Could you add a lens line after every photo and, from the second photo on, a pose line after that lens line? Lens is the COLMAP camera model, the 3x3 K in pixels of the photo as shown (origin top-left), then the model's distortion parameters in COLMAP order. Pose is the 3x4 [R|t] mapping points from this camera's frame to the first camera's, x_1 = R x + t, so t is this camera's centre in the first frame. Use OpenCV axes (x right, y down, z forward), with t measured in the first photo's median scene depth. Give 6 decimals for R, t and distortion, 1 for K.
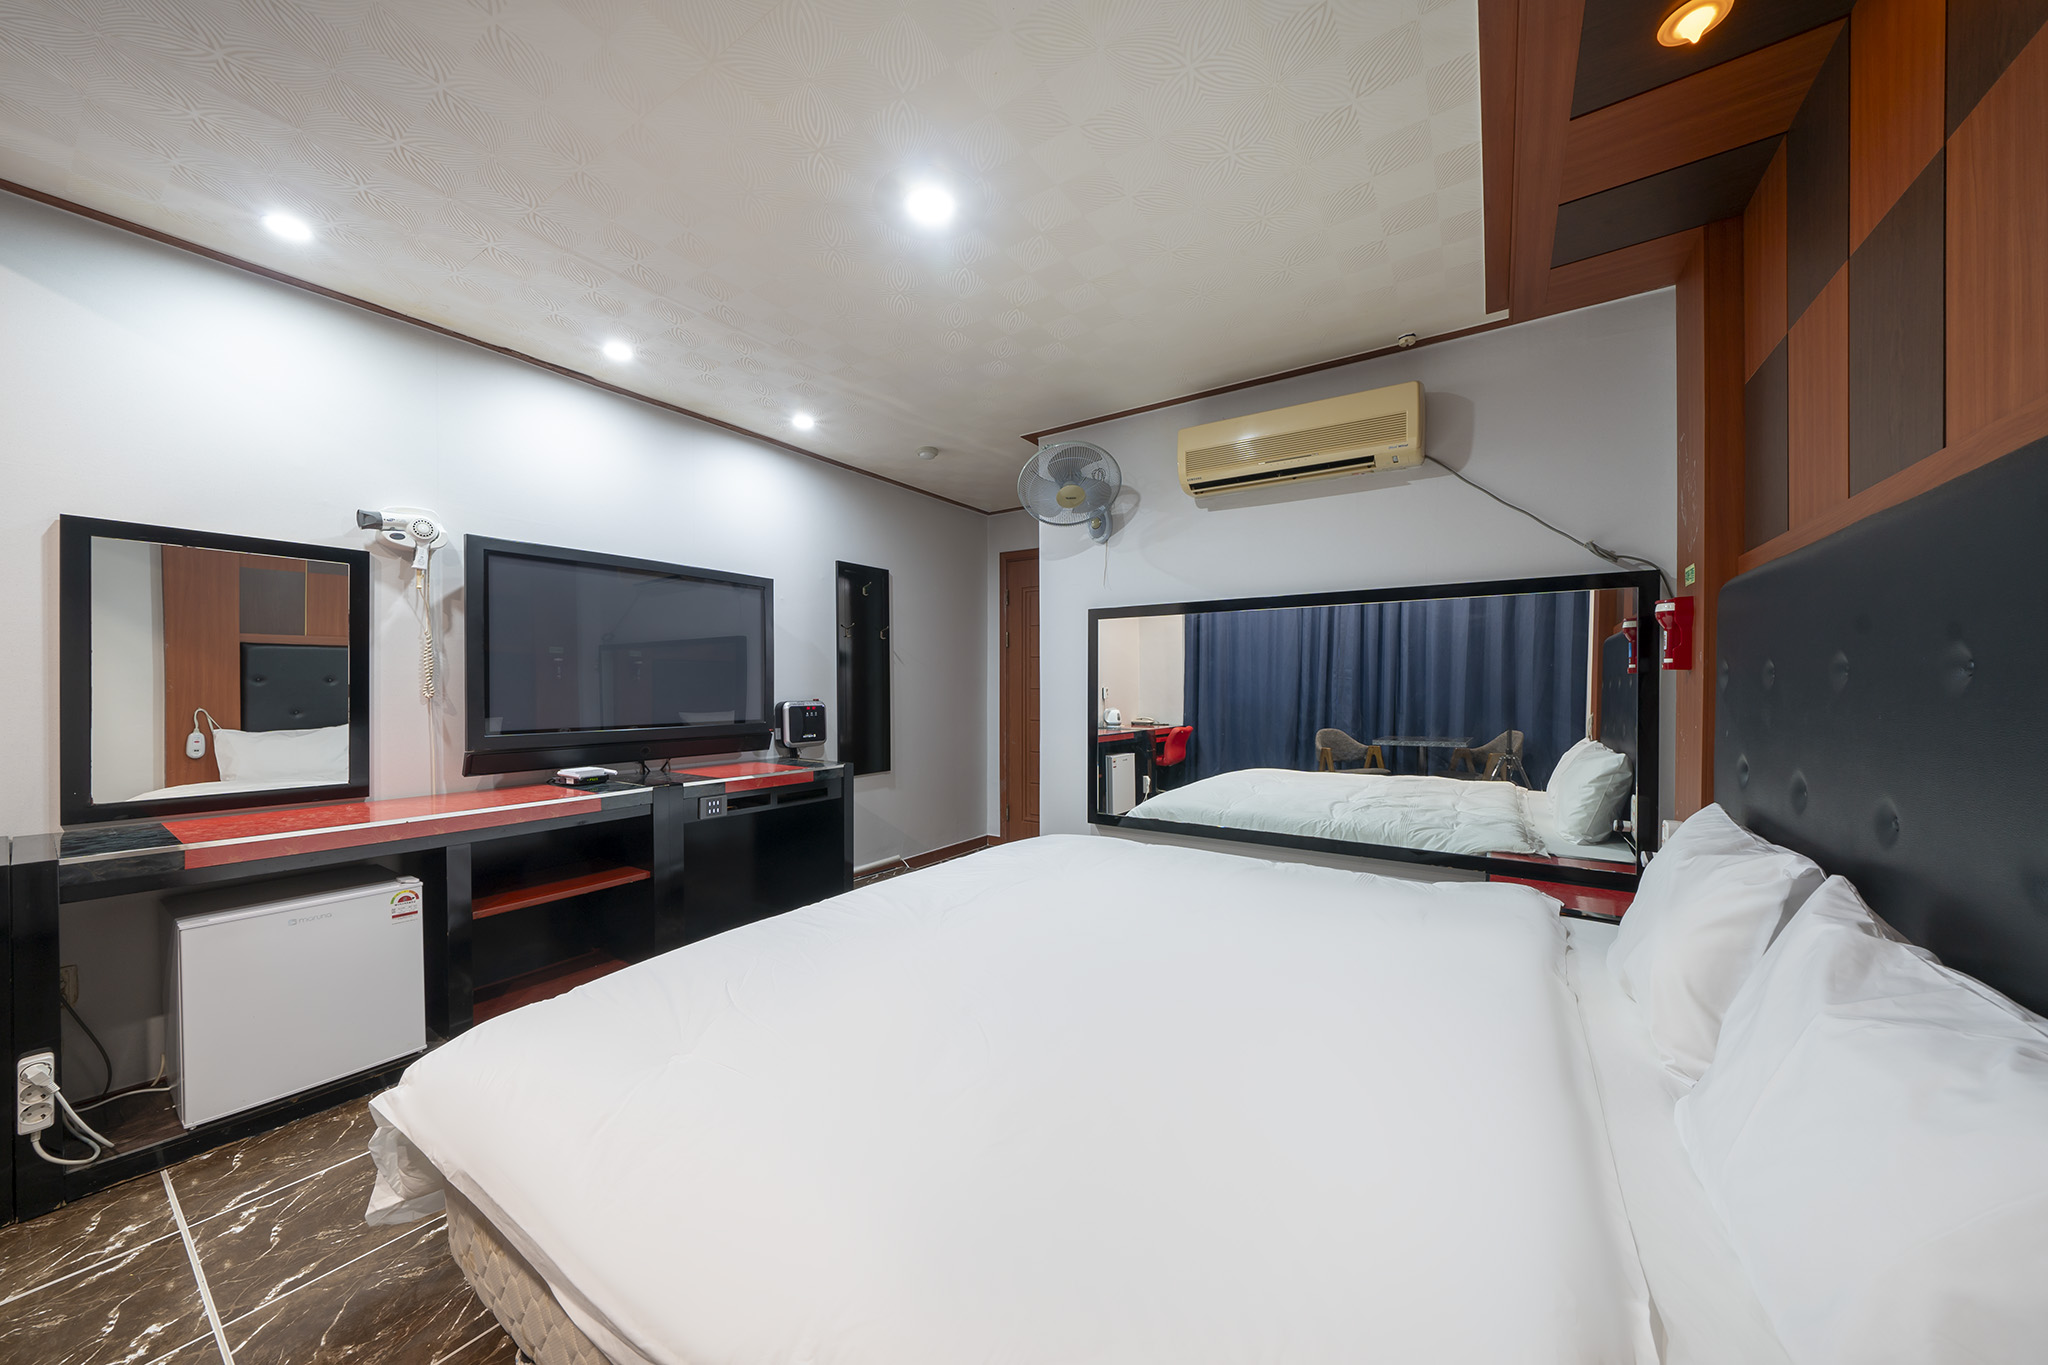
lens RADIAL K [[722.6, 0, 1024.0], [0, 722.6, 682.5], [0, 0, 1]] dist [0.001055, 0.000050]
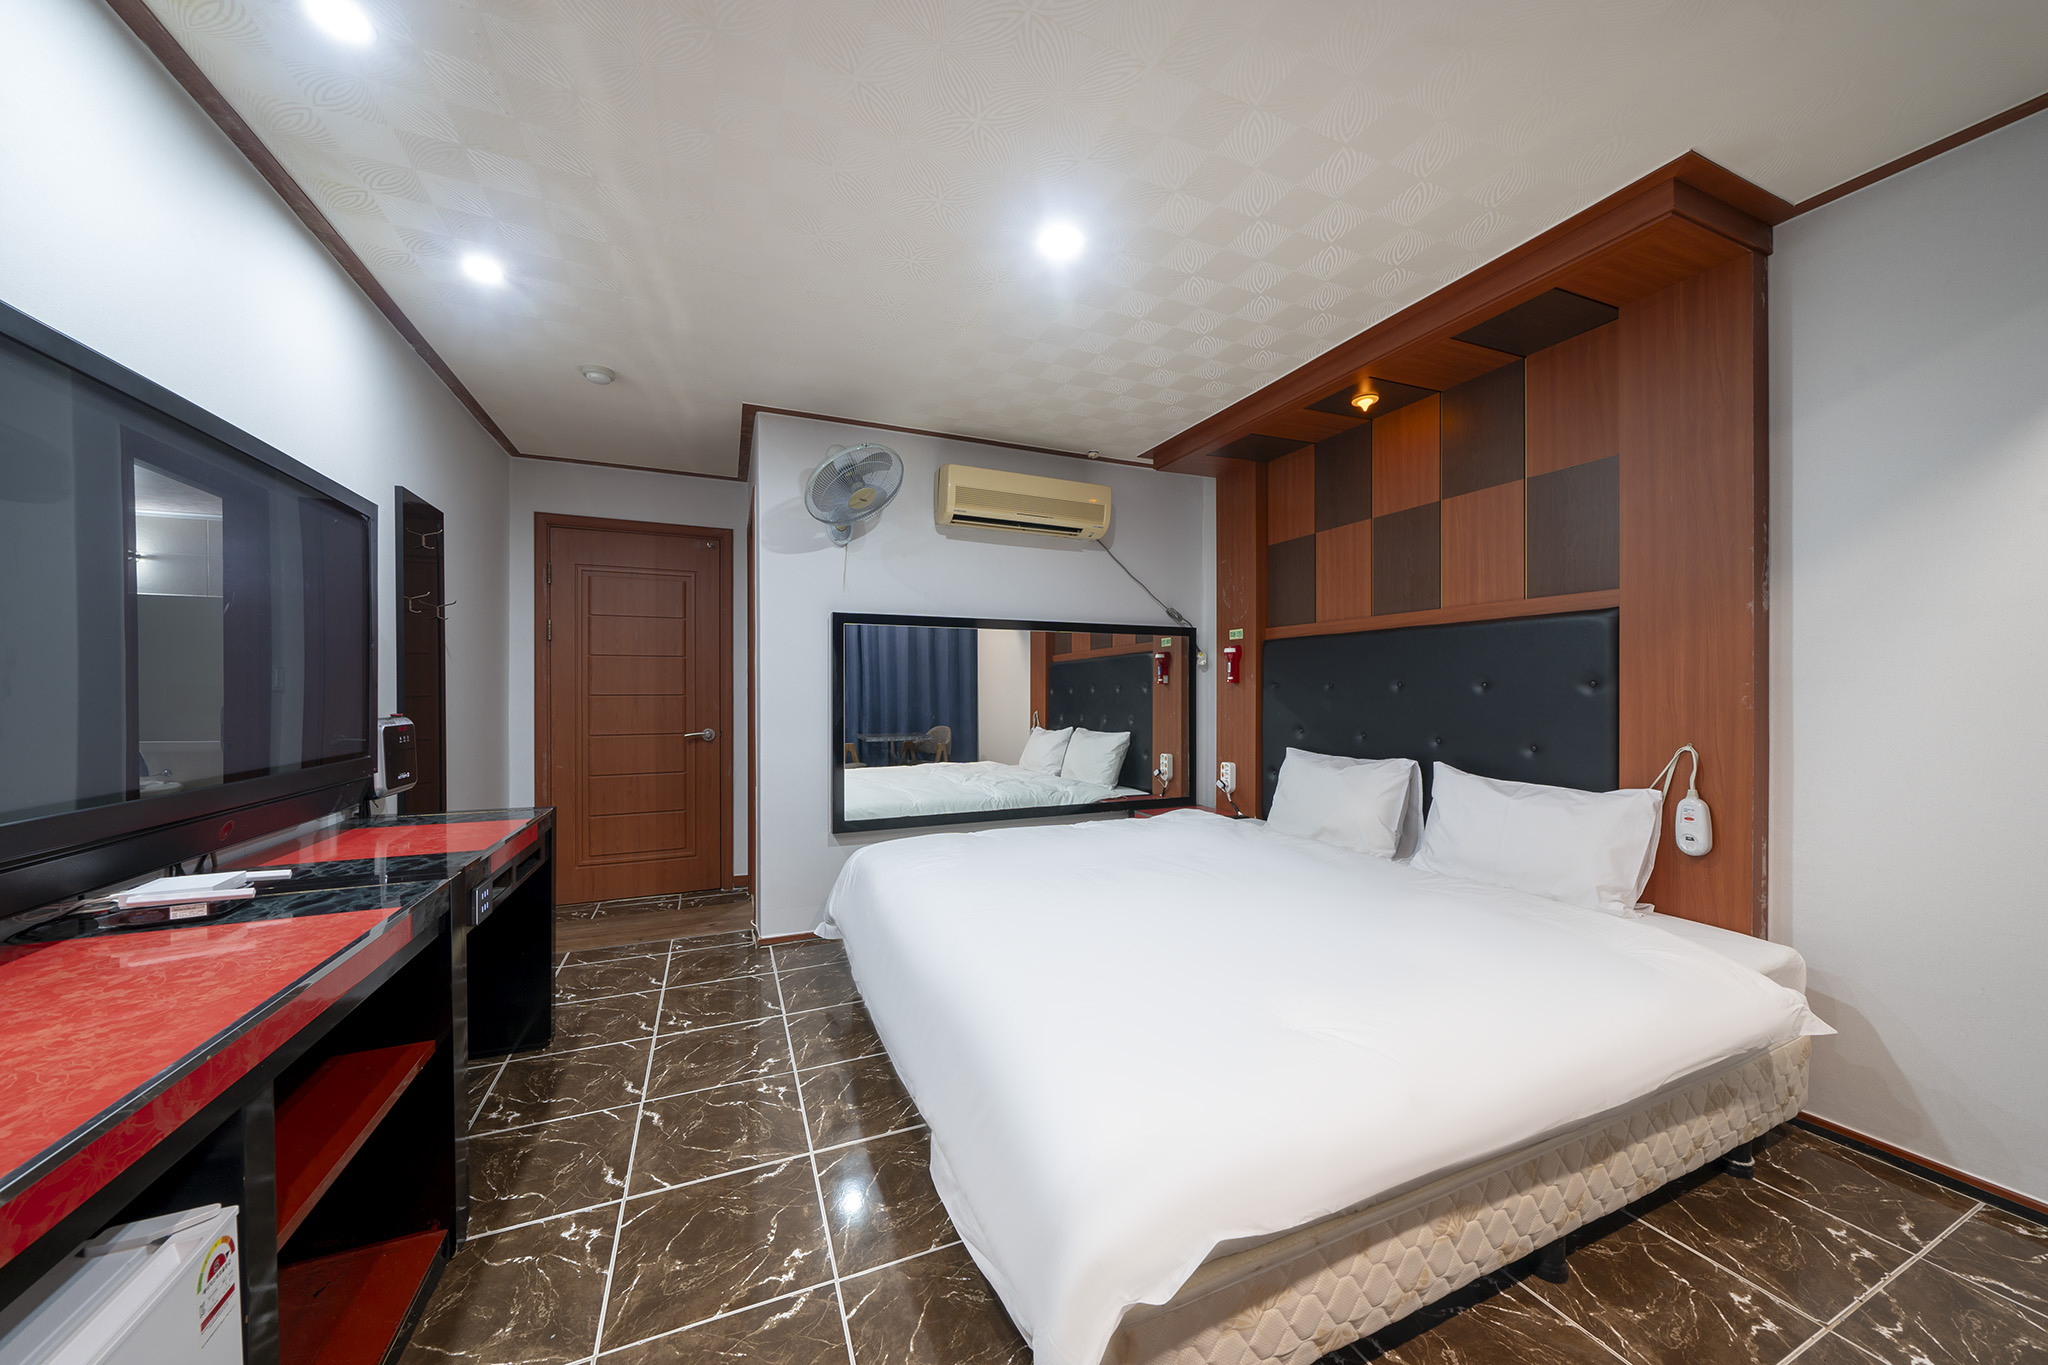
lens RADIAL K [[699.6, 0, 1019.1], [0, 699.6, 689.3], [0, 0, 1]] dist [-0.005645, -0.000083]
pose [[0.529249, 0.003227, 0.848461, -0.641682], [0.000507, 0.999991, -0.004119, 0.005742], [-0.848467, 0.002610, 0.529243, 0.326752]]
